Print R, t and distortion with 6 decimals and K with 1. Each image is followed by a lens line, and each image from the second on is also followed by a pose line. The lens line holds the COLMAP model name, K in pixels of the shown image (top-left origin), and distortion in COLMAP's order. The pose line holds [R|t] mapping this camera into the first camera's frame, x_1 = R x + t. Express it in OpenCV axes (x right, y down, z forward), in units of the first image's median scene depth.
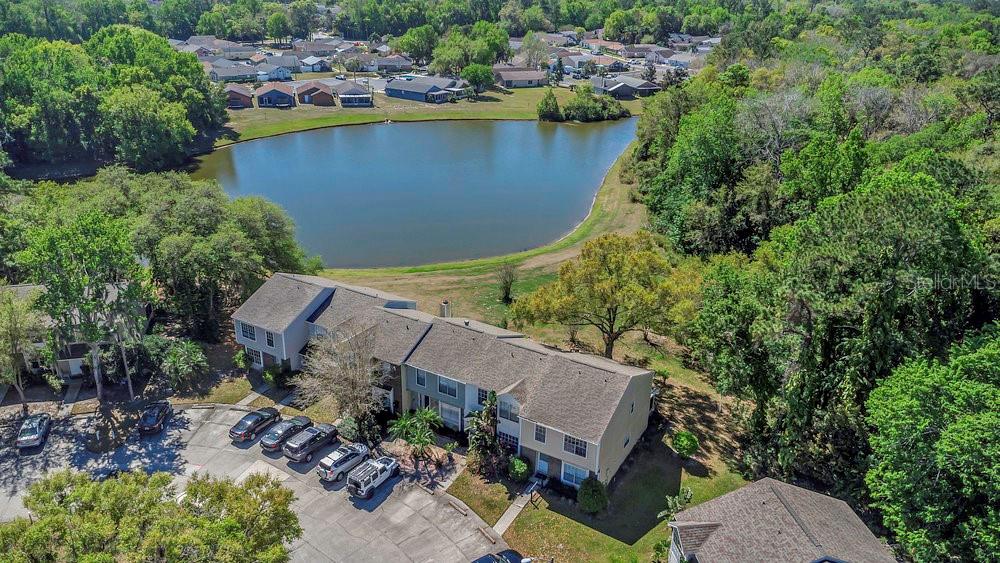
lens RADIAL K [[660.3, 0, 500.0], [0, 660.3, 281.5], [0, 0, 1]] dist [0.003614, -0.000294]
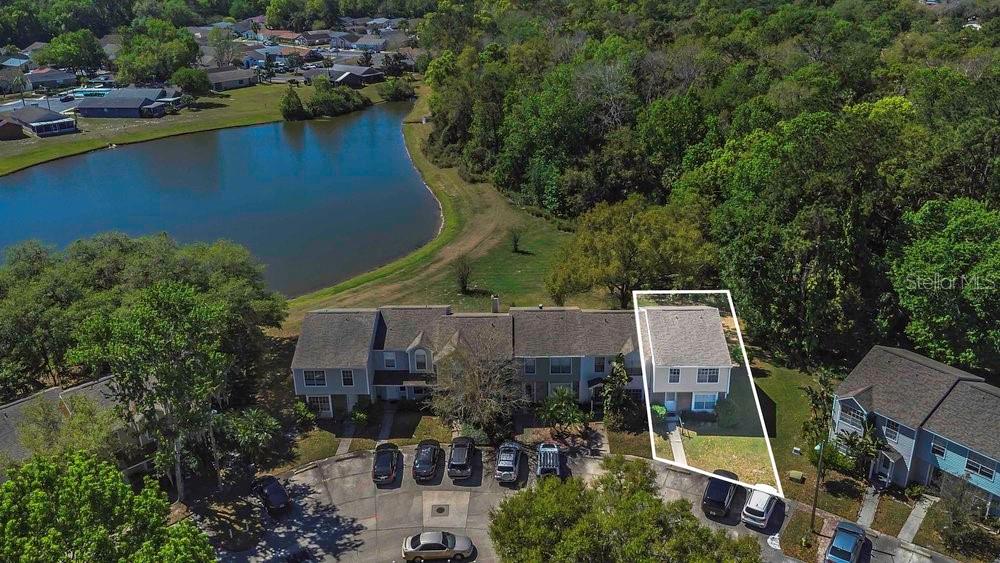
lens RADIAL K [[689.3, 0, 500.0], [0, 689.3, 281.5], [0, 0, 1]] dist [-0.006356, -0.006026]
pose [[0.883747, -0.228473, 0.408400, -0.602485], [0.225155, 0.972659, 0.056920, -0.059065], [-0.410239, 0.041651, 0.911027, 0.026196]]
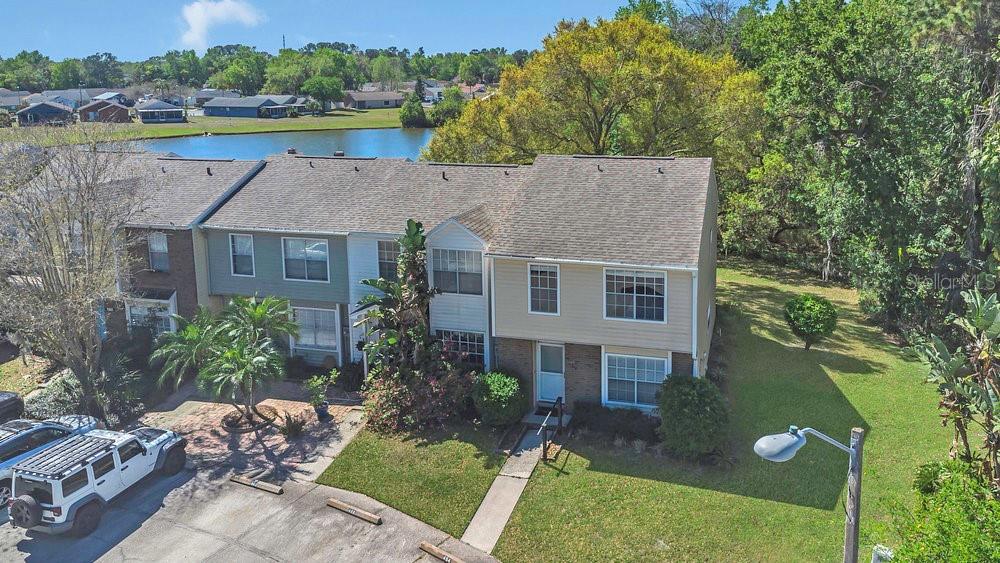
lens RADIAL K [[736.2, 0, 535.8], [0, 736.2, 185.4], [0, 0, 1]] dist [0.008487, -0.000959]
pose [[0.967417, -0.072755, 0.242511, -0.047400], [0.126978, 0.968078, -0.216107, 0.244421], [-0.219047, 0.239860, 0.945773, 0.500442]]
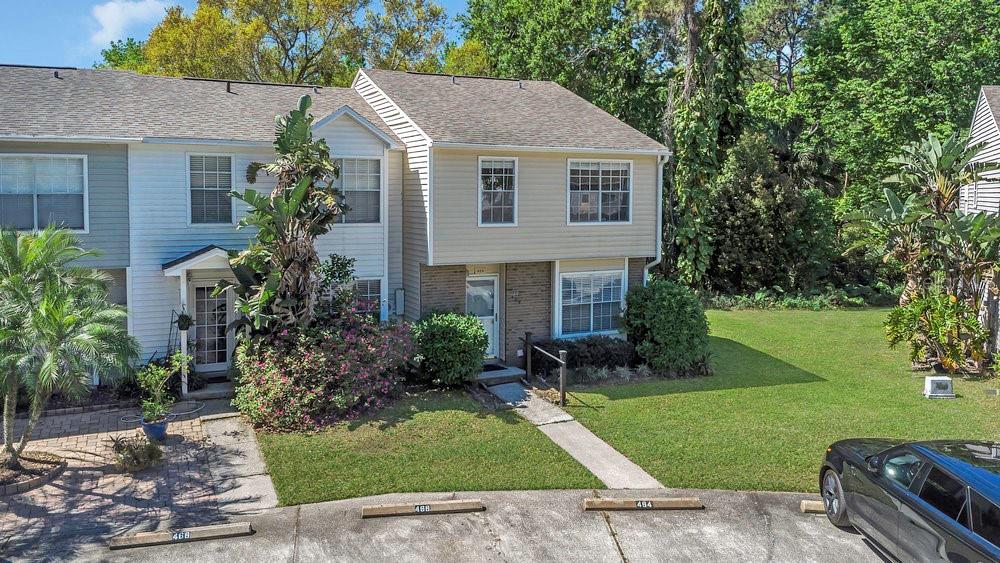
lens RADIAL K [[752.7, 0, 465.5], [0, 752.7, 239.1], [0, 0, 1]] dist [0.006967, 0.003787]
pose [[0.591735, -0.075982, 0.802544, -0.216851], [0.307558, 0.941523, -0.137630, 0.270957], [-0.745156, 0.328270, 0.580501, 0.743302]]
